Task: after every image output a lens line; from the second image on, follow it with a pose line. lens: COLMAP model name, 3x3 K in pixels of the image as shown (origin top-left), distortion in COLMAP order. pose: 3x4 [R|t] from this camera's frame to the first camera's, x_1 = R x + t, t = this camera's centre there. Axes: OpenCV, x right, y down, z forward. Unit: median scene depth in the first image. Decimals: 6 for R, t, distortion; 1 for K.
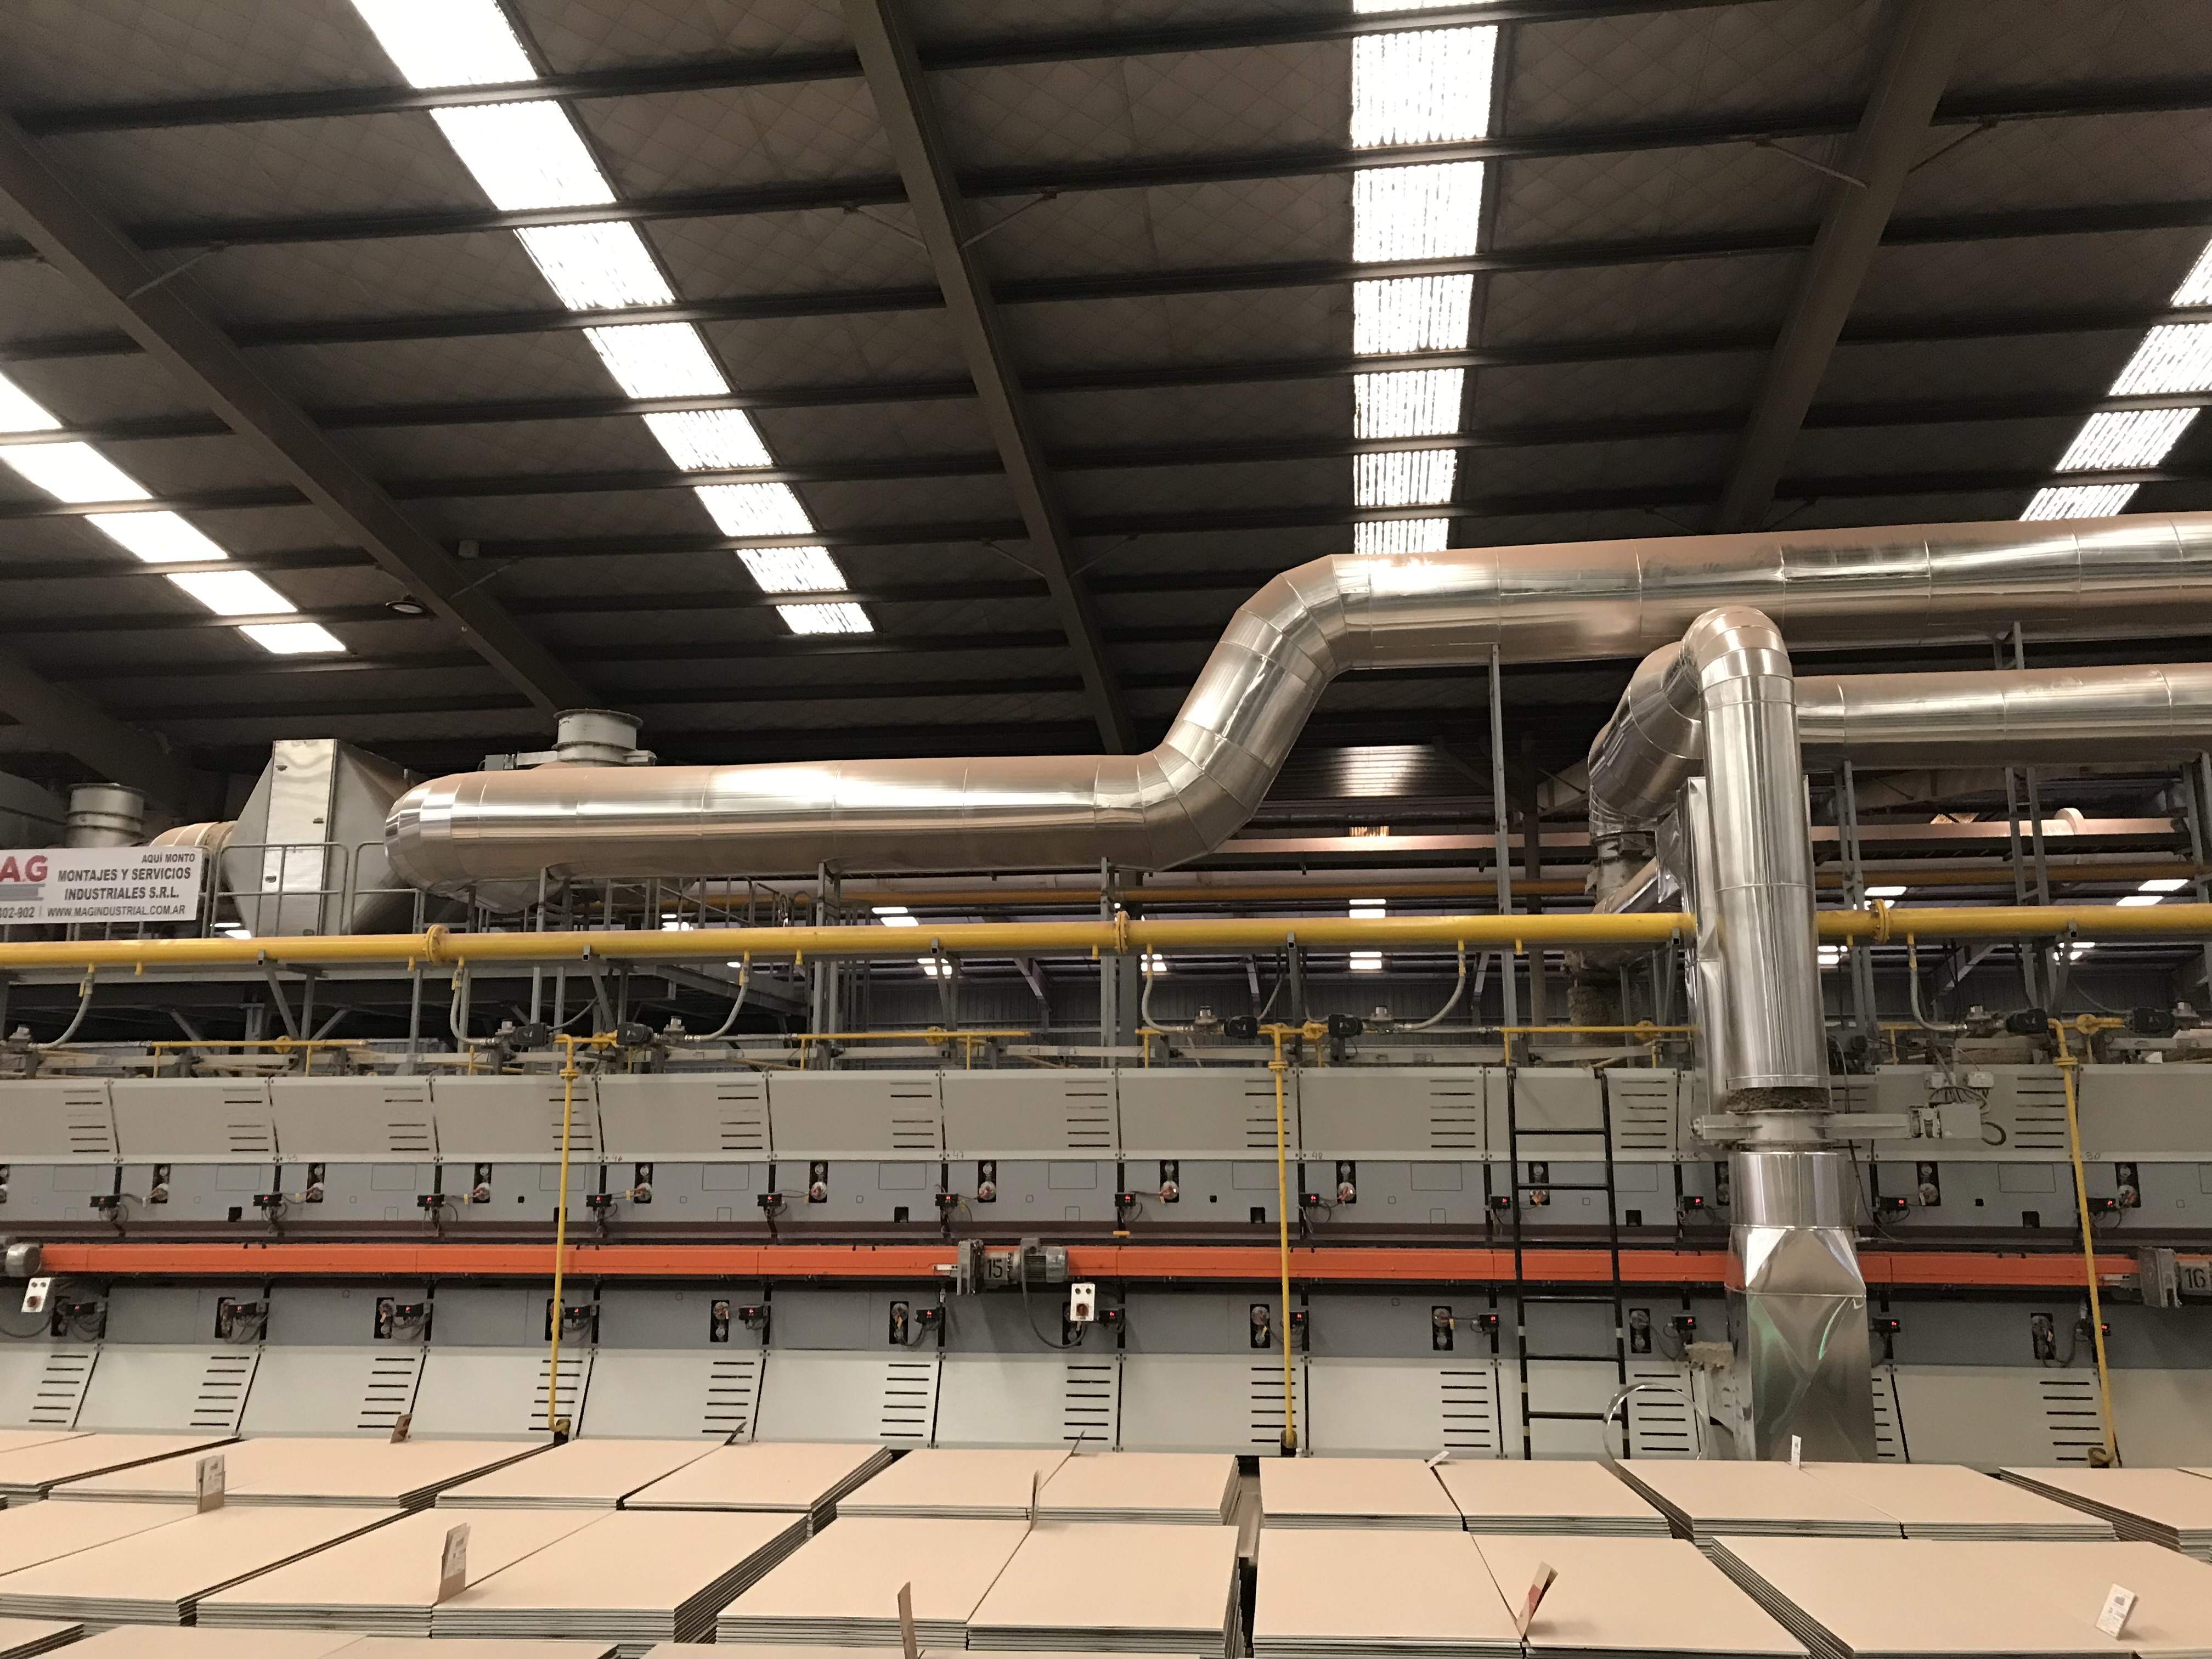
lens RADIAL K [[1796.9, 0, 1103.7], [0, 1796.9, 872.4], [0, 0, 1]] dist [0.016879, 0.008356]
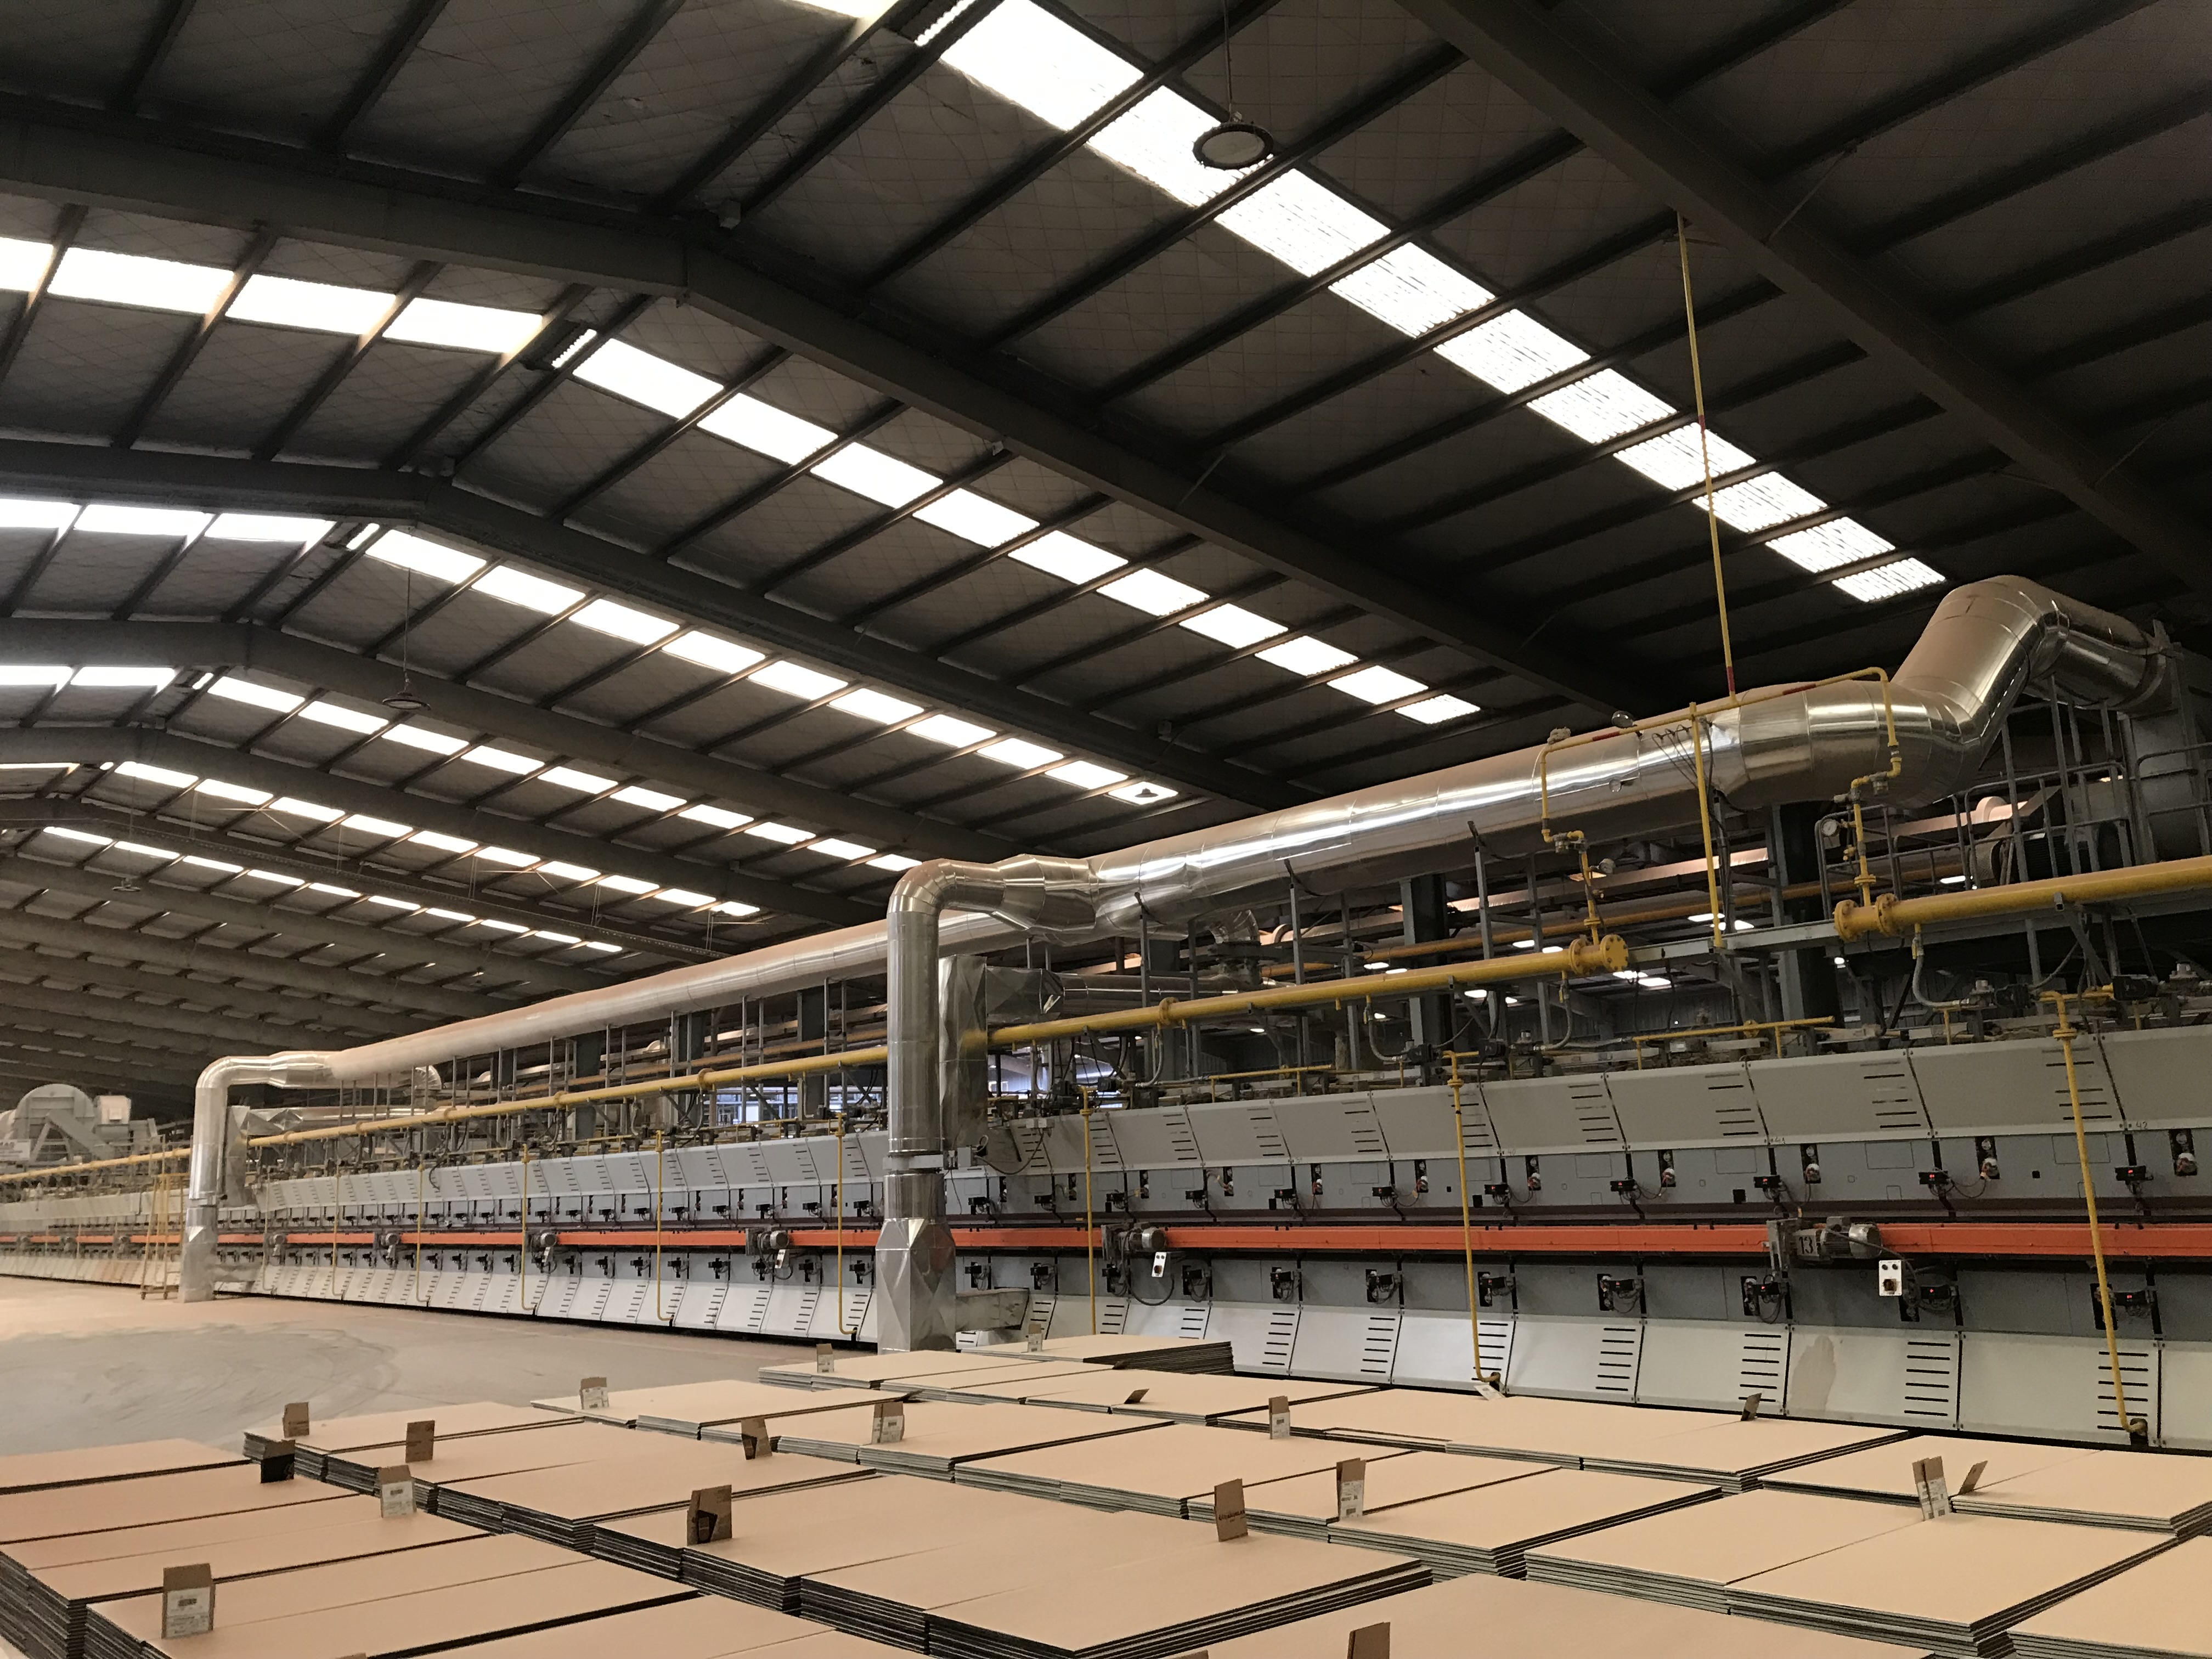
lens RADIAL K [[1796.9, 0, 1103.7], [0, 1796.9, 872.4], [0, 0, 1]] dist [0.016879, 0.008356]
pose [[0.737045, -0.140684, -0.661039, 0.334476], [0.147645, 0.987987, -0.045645, -0.007918], [0.659519, -0.063957, 0.748962, -0.045267]]
